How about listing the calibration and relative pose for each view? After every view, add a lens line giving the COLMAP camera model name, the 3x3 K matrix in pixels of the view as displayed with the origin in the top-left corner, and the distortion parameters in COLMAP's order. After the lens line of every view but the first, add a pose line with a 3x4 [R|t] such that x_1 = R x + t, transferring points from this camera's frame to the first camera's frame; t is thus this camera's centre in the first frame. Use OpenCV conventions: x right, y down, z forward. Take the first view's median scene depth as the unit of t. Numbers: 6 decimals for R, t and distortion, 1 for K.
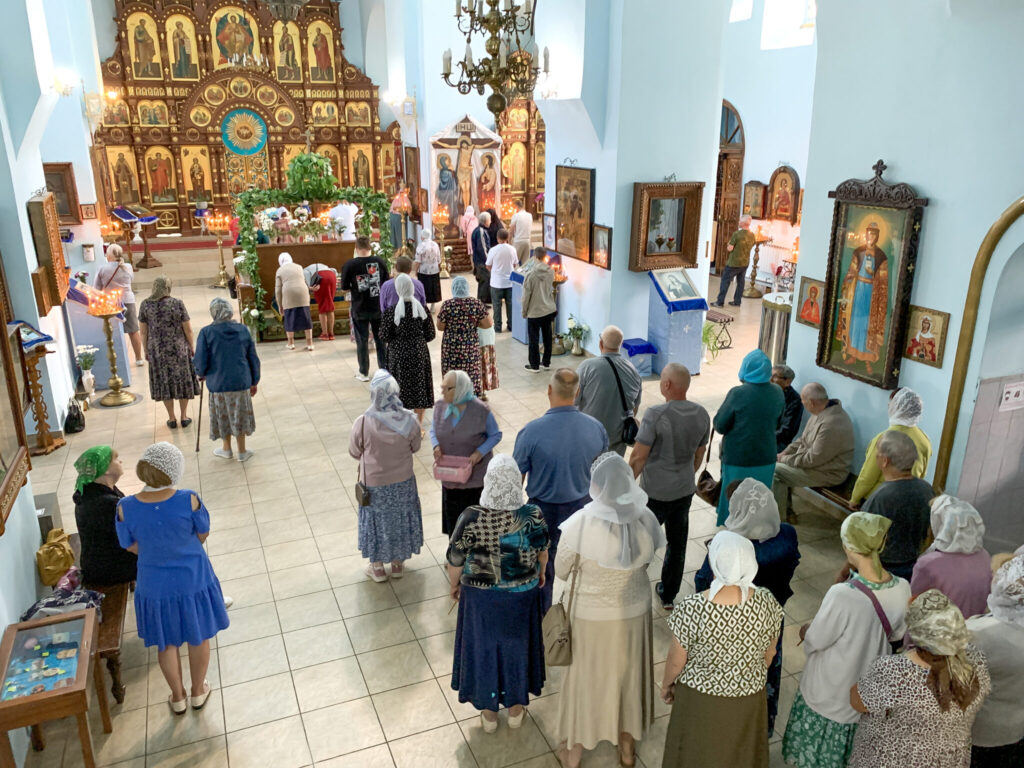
lens RADIAL K [[772.3, 0, 508.5], [0, 772.3, 378.7], [0, 0, 1]] dist [0.035831, -0.061081]
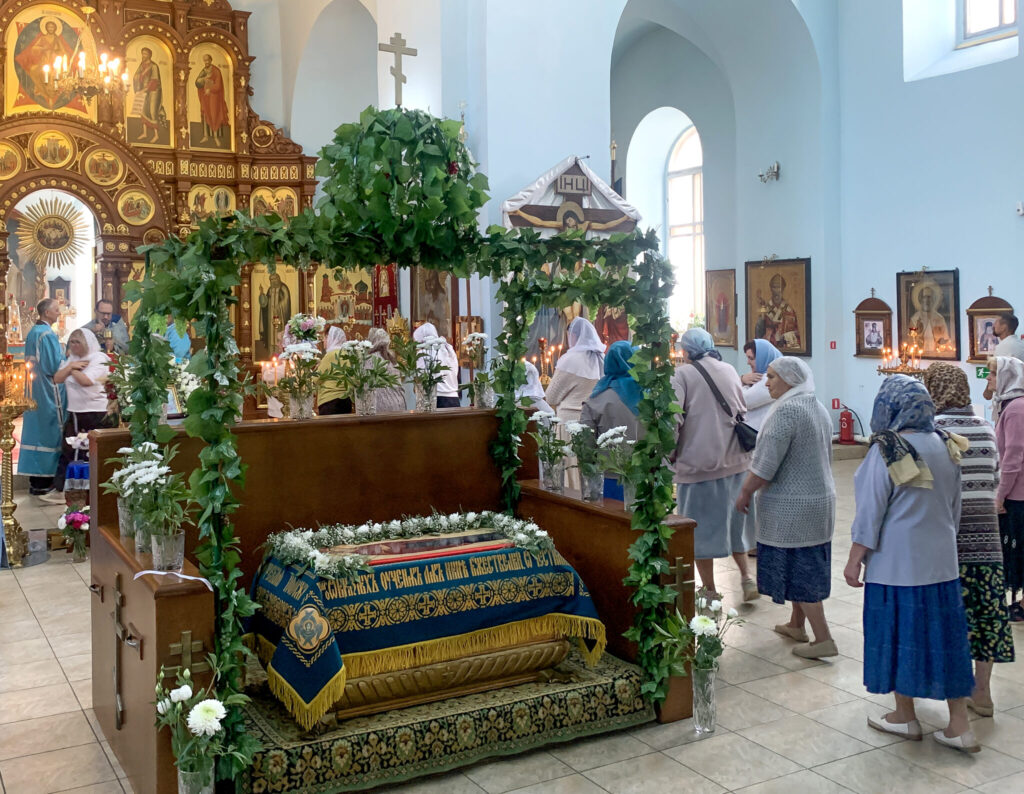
lens RADIAL K [[1017.9, 0, 407.7], [0, 1017.9, 314.5], [0, 0, 1]] dist [0.197368, -0.602572]
pose [[0.997126, -0.012860, 0.074657, -0.162769], [0.035873, 0.948147, -0.315801, -0.051707], [-0.066724, 0.317571, 0.945884, 0.372734]]
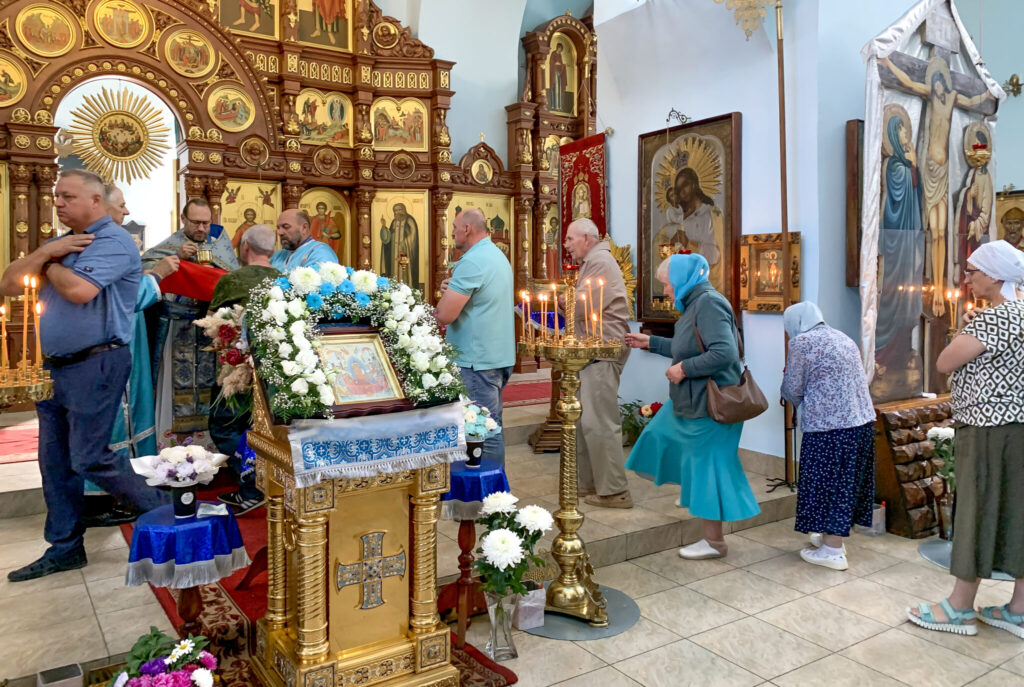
lens RADIAL K [[788.9, 0, 496.4], [0, 788.9, 299.9], [0, 0, 1]] dist [0.014831, -0.018198]
pose [[0.984420, -0.006623, 0.175711, -0.227795], [0.058806, 0.954150, -0.293497, -0.119273], [-0.165711, 0.299257, 0.939673, 0.630335]]
